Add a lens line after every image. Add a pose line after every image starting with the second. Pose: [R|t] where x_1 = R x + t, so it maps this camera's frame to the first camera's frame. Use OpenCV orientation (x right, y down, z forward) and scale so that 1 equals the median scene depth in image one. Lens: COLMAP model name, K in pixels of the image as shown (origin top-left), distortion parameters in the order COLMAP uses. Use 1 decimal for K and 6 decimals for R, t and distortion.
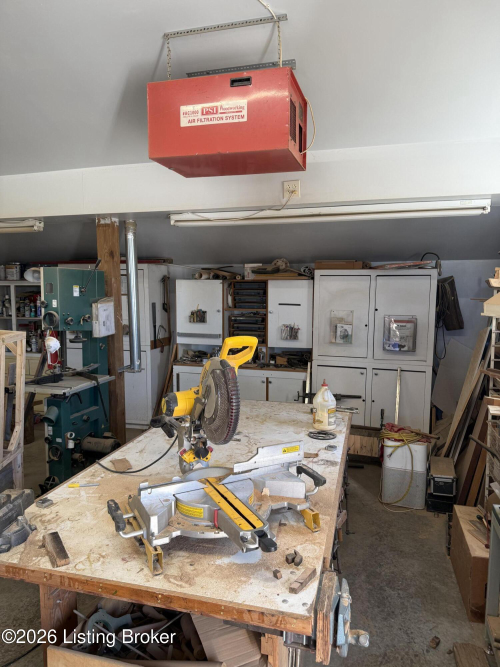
lens RADIAL K [[466.9, 0, 250.0], [0, 466.9, 333.5], [0, 0, 1]] dist [0.093978, -0.136734]
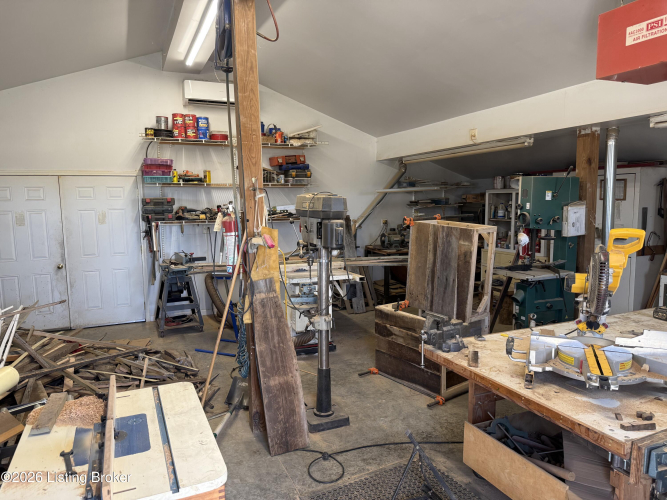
lens RADIAL K [[475.1, 0, 333.5], [0, 475.1, 250.0], [0, 0, 1]] dist [0.083103, -0.086203]
pose [[0.633790, 0.077698, -0.769593, 0.227122], [-0.068166, 0.996682, 0.044488, 0.028332], [0.770496, 0.024264, 0.636983, -0.171749]]
